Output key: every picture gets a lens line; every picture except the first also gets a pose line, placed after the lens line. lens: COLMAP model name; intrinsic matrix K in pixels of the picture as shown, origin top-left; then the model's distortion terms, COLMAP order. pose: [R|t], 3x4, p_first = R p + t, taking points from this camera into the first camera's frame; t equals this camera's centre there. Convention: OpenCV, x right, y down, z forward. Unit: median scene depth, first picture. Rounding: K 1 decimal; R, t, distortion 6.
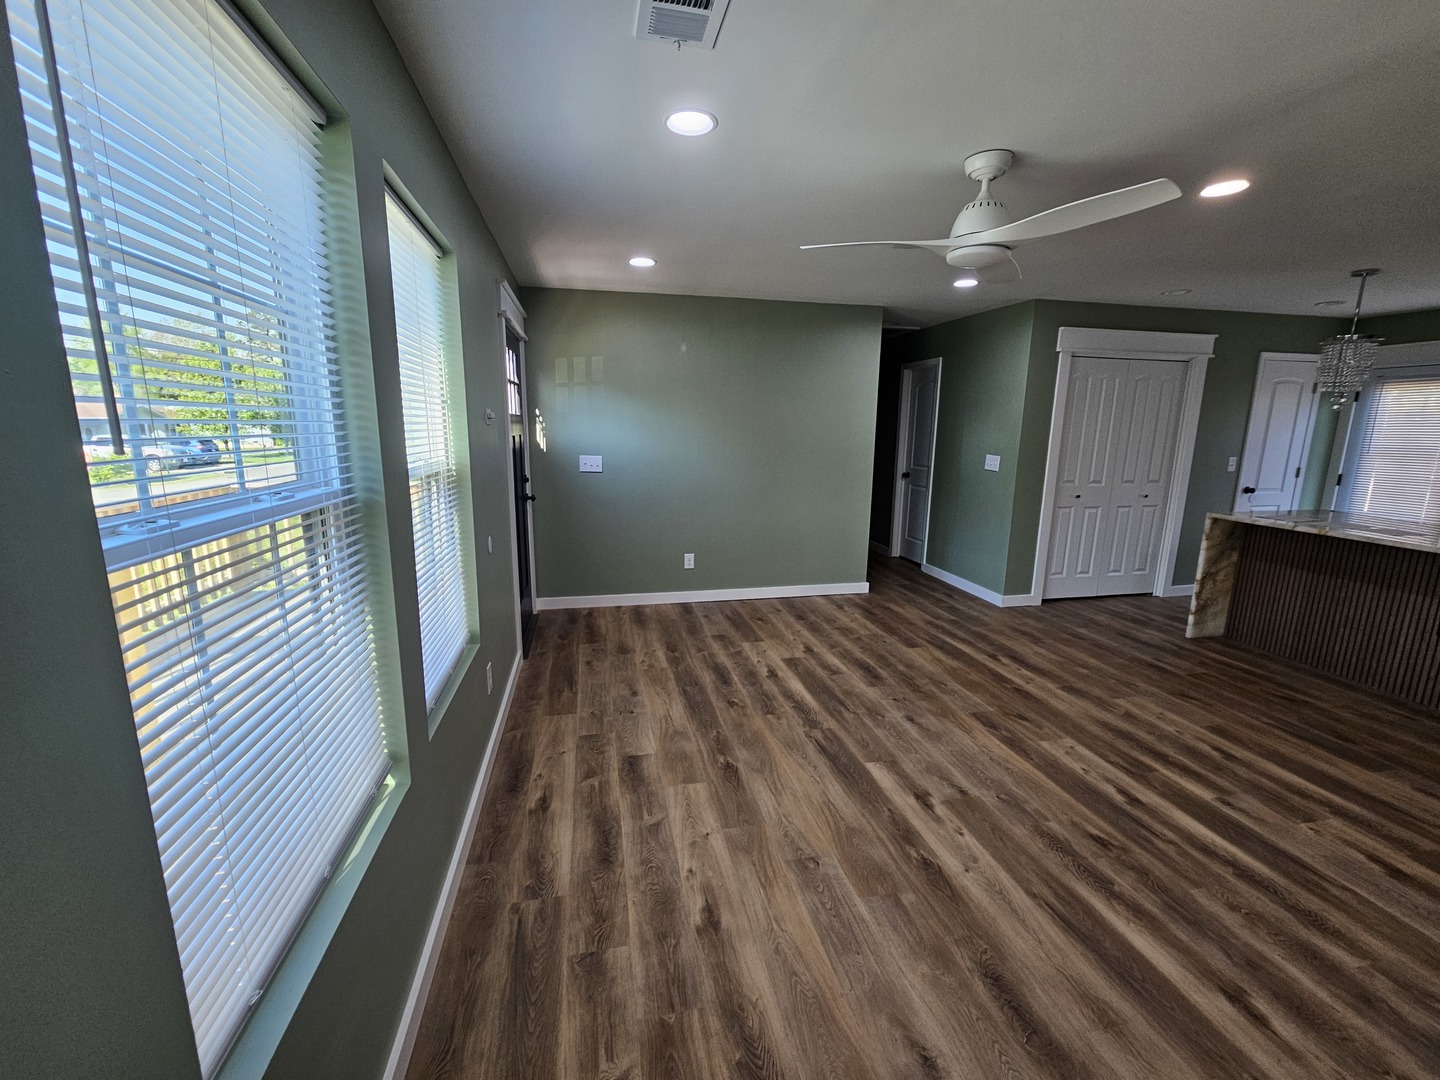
lens RADIAL K [[586.2, 0, 721.1], [0, 586.2, 540.0], [0, 0, 1]] dist [0.014409, 0.000356]
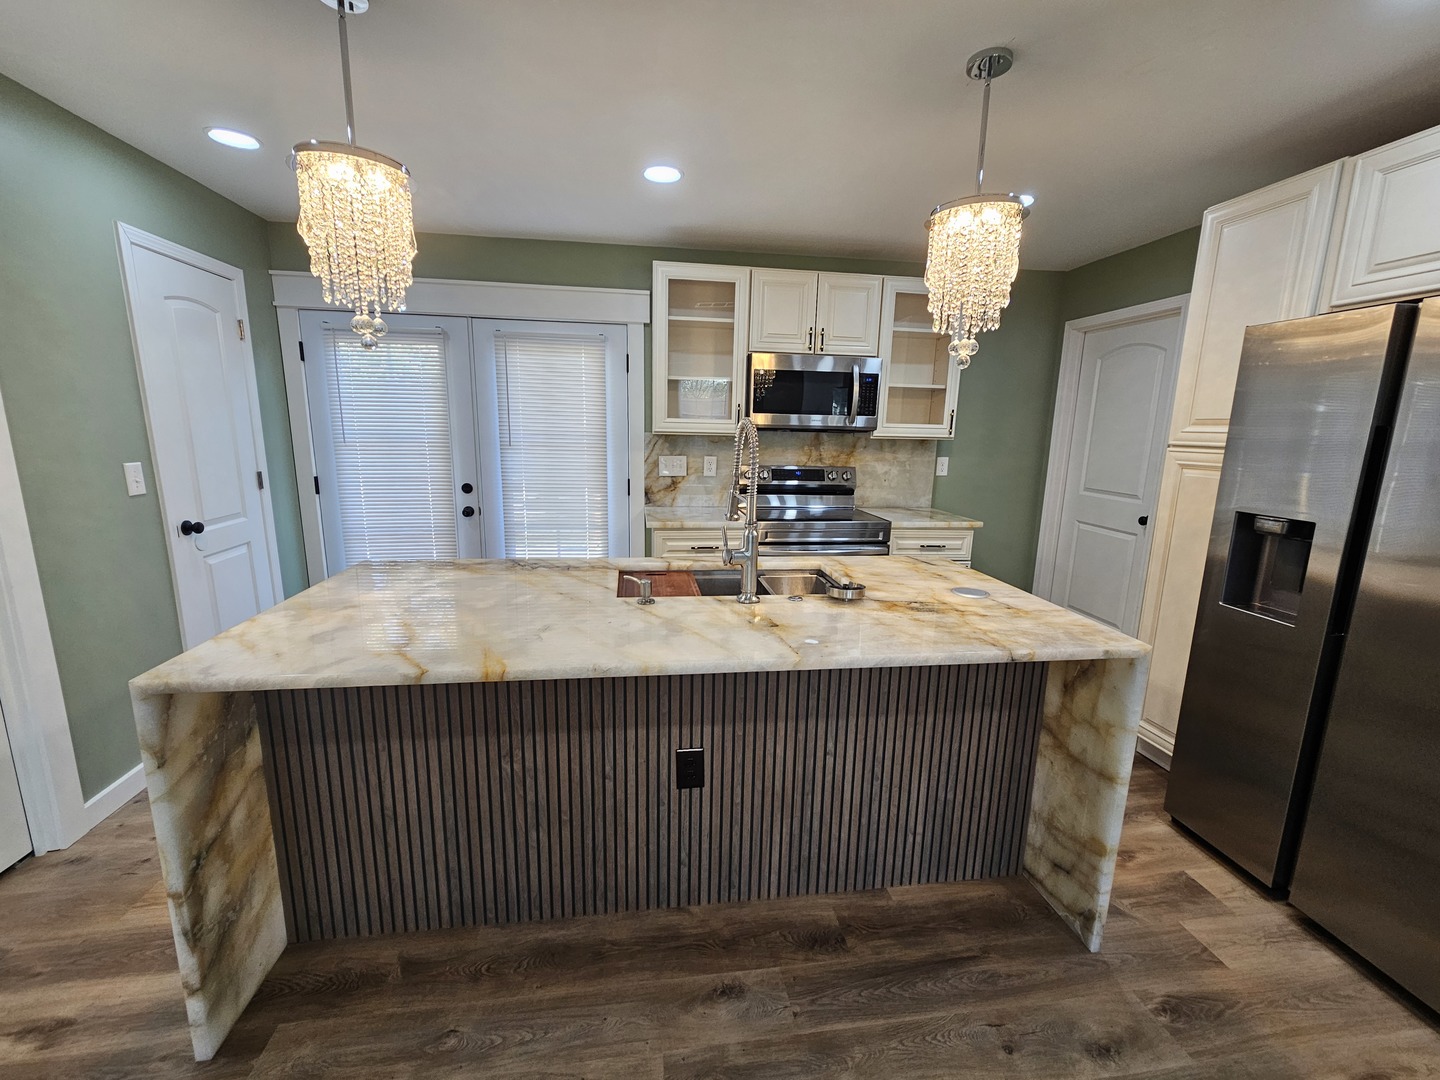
lens RADIAL K [[586.2, 0, 726.2], [0, 586.2, 538.7], [0, 0, 1]] dist [0.014409, 0.000356]
pose [[0.064259, -0.199790, 0.977729, 0.797907], [0.178587, 0.966240, 0.185705, -0.154511], [-0.981824, 0.162676, 0.097769, 0.944557]]
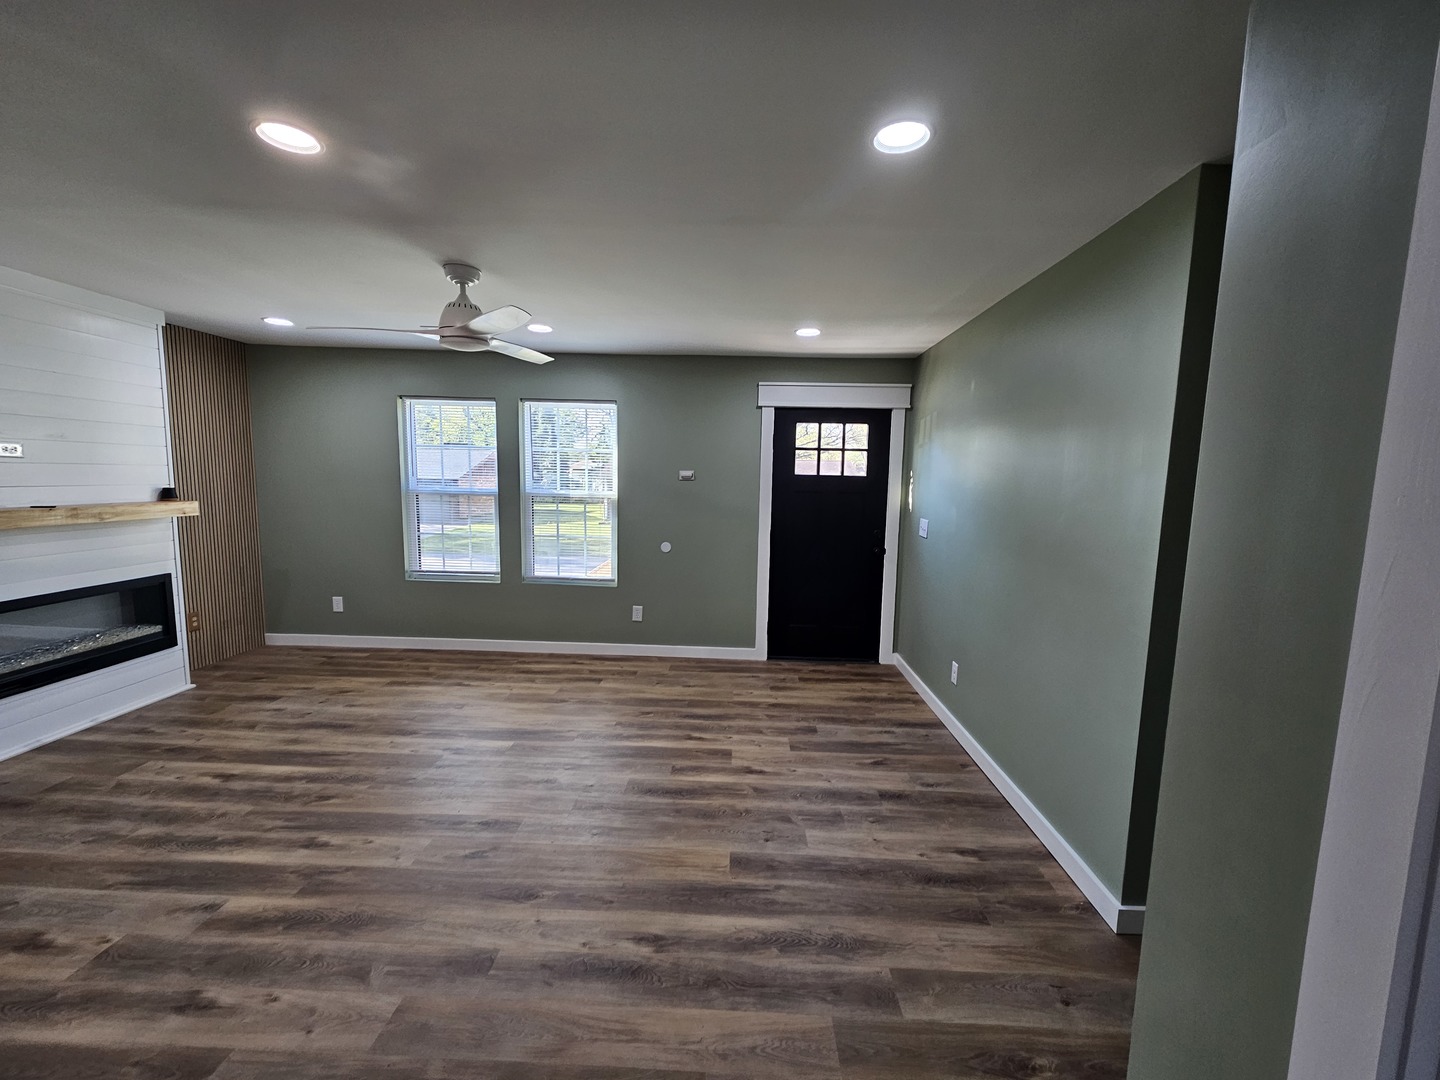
lens RADIAL K [[586.2, 0, 719.8], [0, 586.2, 542.4], [0, 0, 1]] dist [0.014409, 0.000356]
pose [[-0.238972, 0.089744, -0.966871, 1.274124], [-0.212469, 0.966759, 0.142247, -0.292604], [0.947496, 0.239423, -0.211960, 1.531570]]
